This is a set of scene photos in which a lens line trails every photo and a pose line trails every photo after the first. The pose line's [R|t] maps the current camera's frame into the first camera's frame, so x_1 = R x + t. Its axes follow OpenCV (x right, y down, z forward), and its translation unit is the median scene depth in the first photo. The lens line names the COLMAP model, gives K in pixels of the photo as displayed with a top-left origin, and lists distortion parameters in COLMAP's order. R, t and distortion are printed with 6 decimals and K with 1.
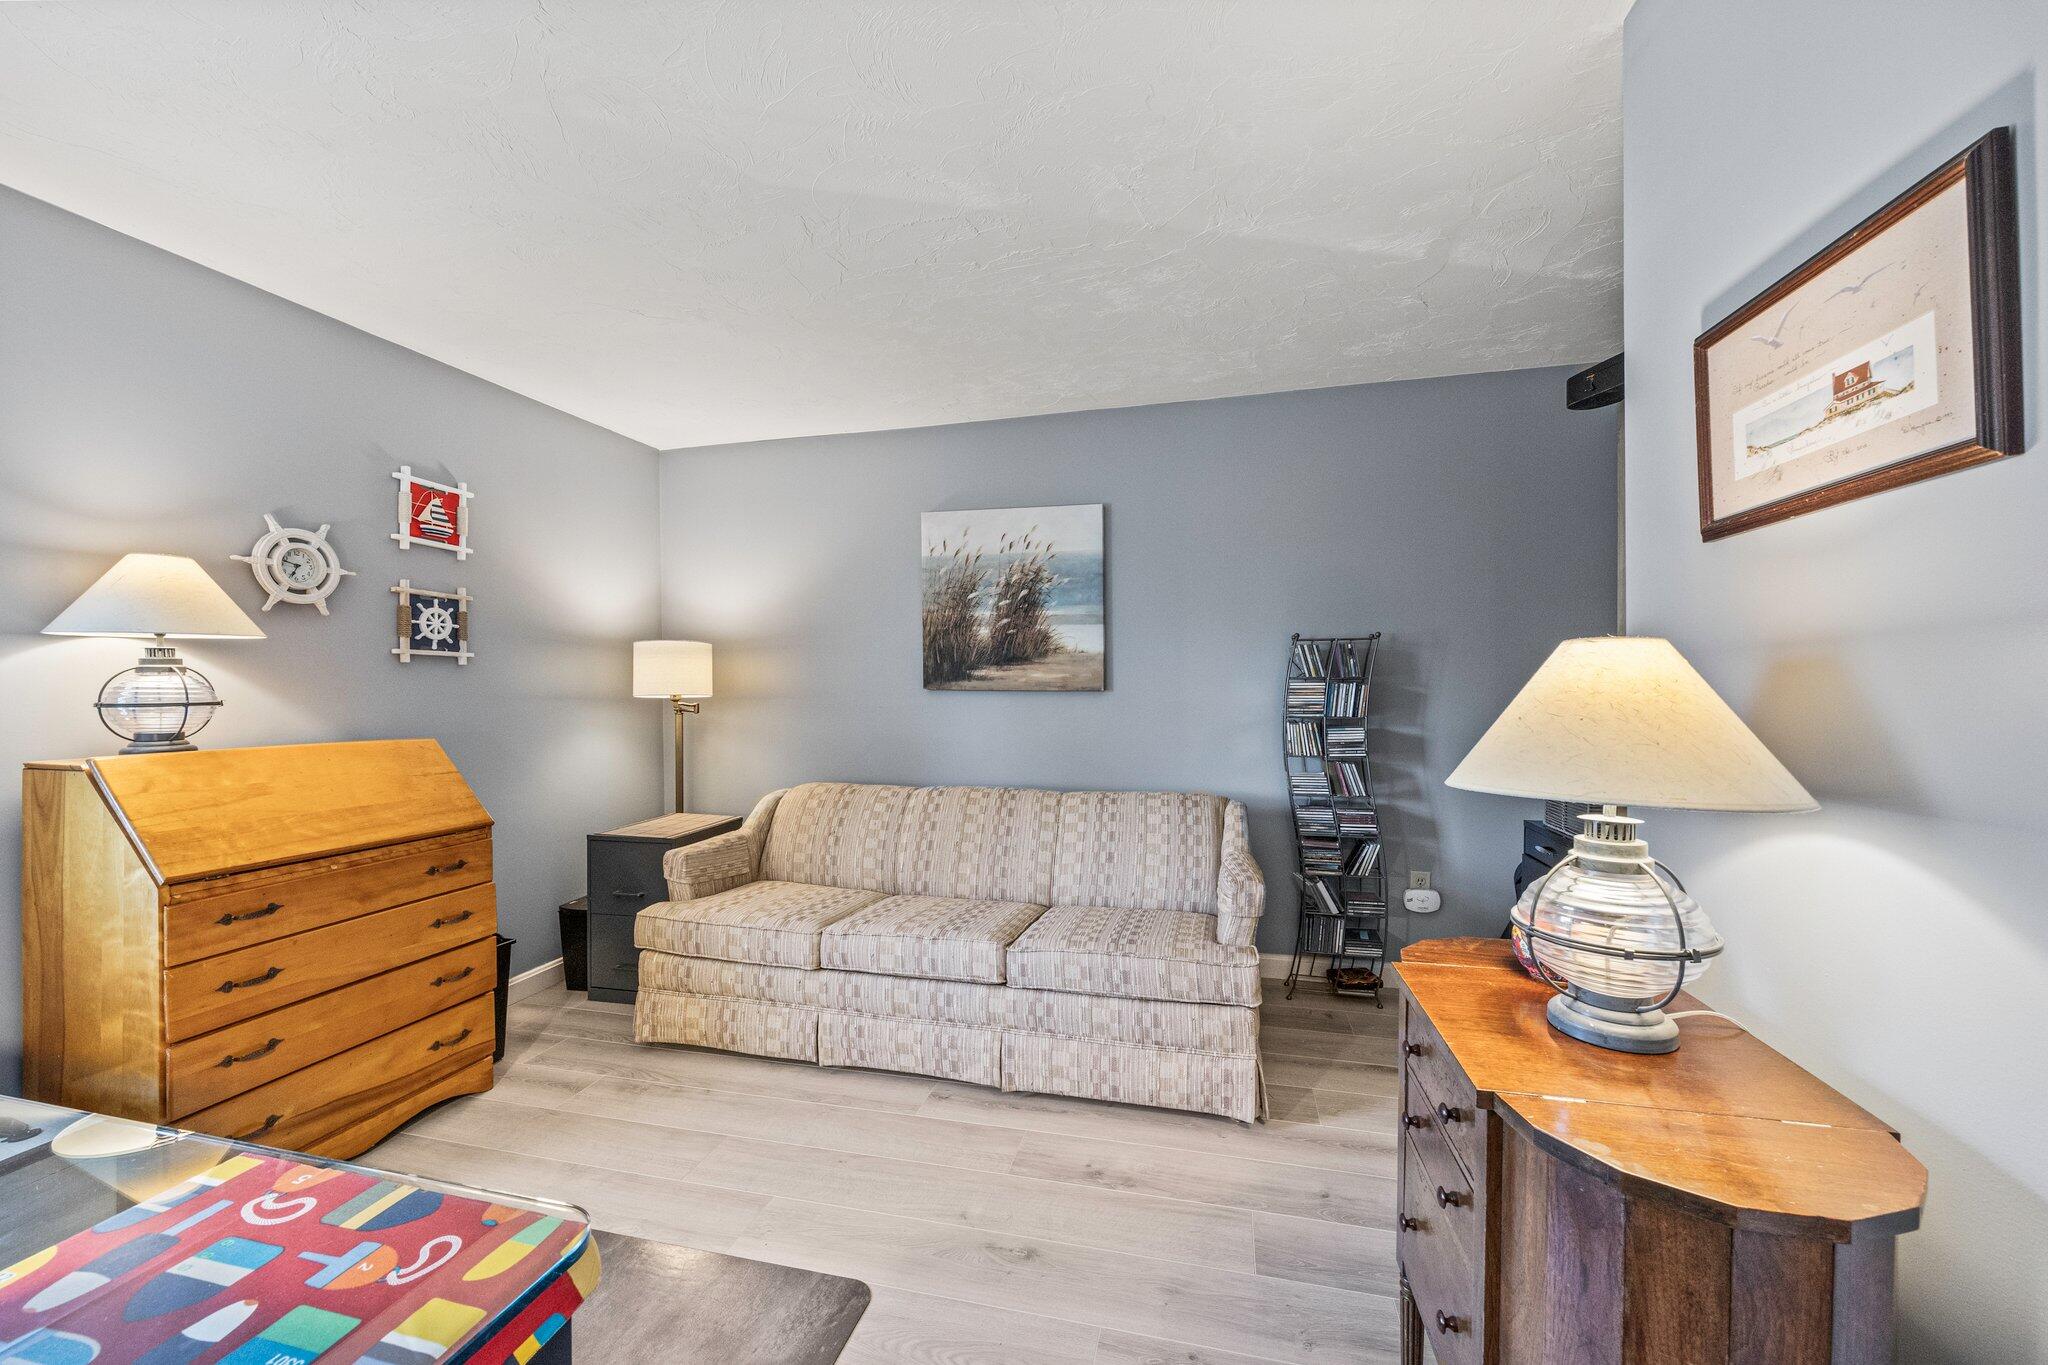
lens RADIAL K [[784.2, 0, 1032.1], [0, 784.2, 674.5], [0, 0, 1]] dist [-0.011918, 0.000114]
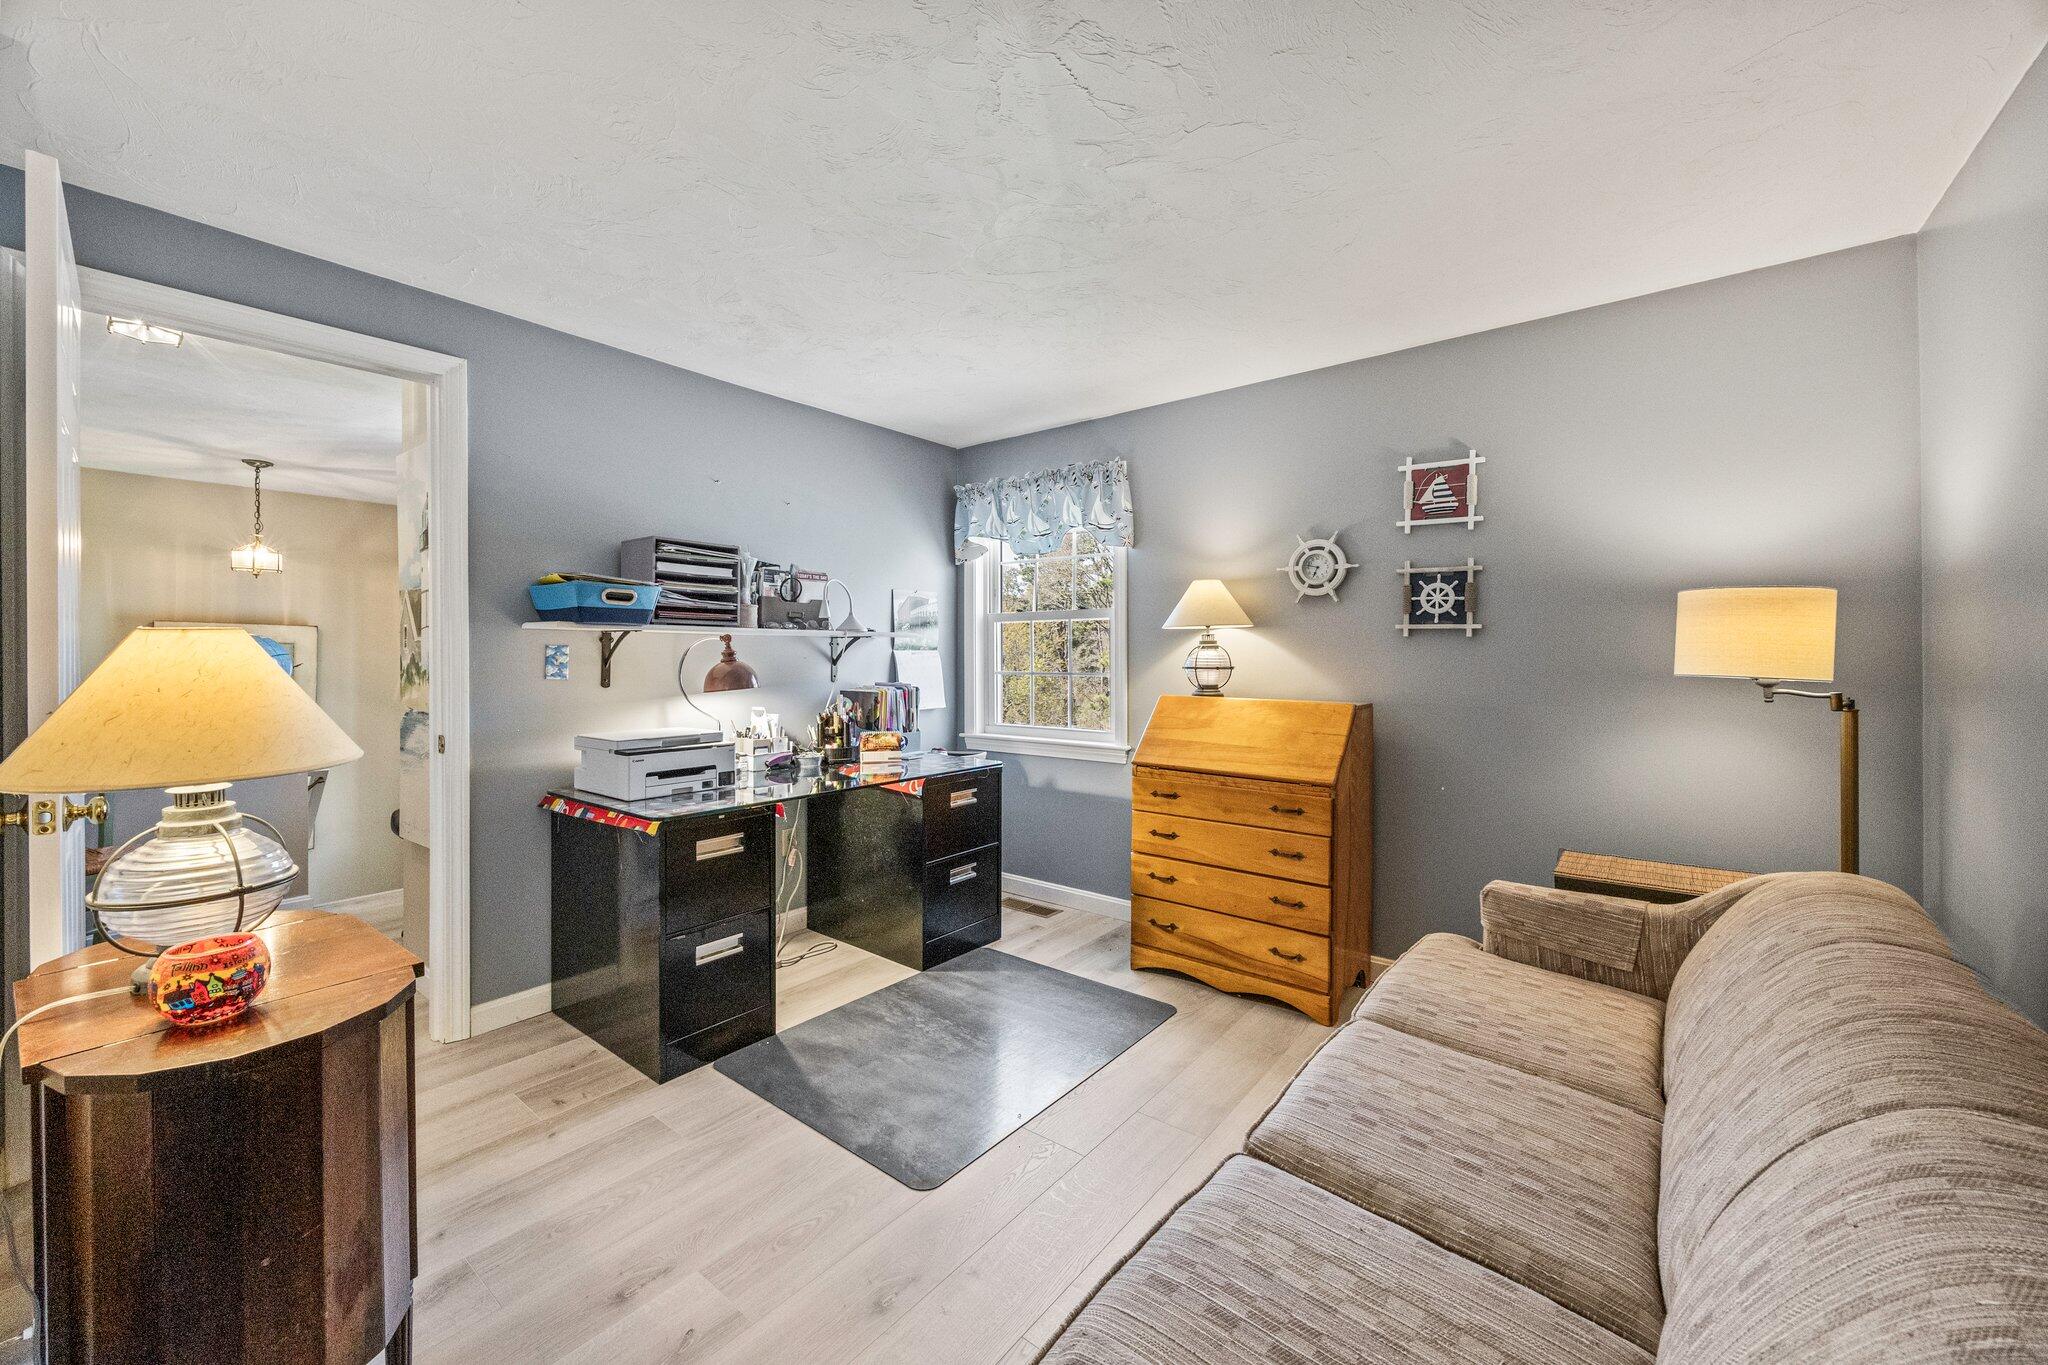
lens RADIAL K [[784.2, 0, 1032.1], [0, 784.2, 674.5], [0, 0, 1]] dist [-0.011918, 0.000114]
pose [[-0.410675, 0.021854, -0.911520, 0.418598], [0.008767, 0.999761, 0.020019, 0.011183], [0.911740, 0.000230, -0.410768, 0.957927]]
